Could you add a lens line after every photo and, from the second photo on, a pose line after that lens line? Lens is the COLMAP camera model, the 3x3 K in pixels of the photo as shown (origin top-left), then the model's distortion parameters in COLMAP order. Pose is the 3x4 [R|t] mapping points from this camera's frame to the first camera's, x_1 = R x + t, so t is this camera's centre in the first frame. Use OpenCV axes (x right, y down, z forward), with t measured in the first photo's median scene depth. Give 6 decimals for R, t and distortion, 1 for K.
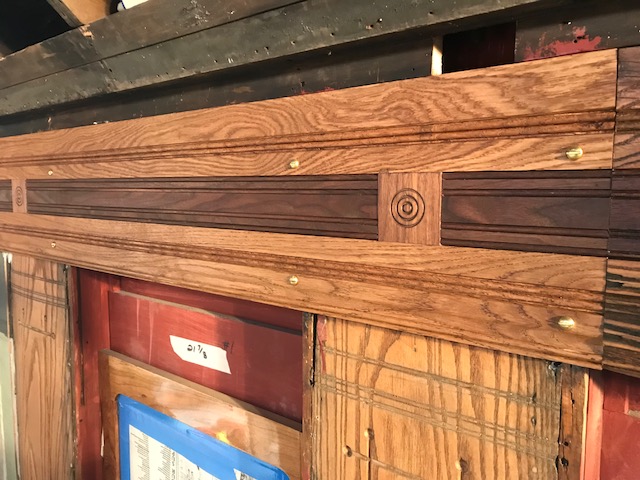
lens RADIAL K [[534.1, 0, 319.9], [0, 534.1, 239.6], [0, 0, 1]] dist [0.039401, -0.028740]
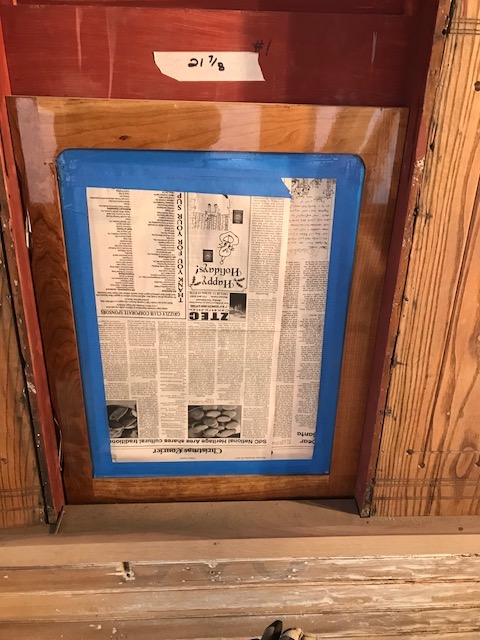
lens RADIAL K [[534.1, 0, 238.8], [0, 534.1, 319.5], [0, 0, 1]] dist [0.039401, -0.028740]
pose [[0.728522, -0.262674, 0.632659, -0.860096], [0.047192, 0.940611, 0.336189, 0.310185], [-0.683395, -0.215065, 0.697652, 0.275437]]
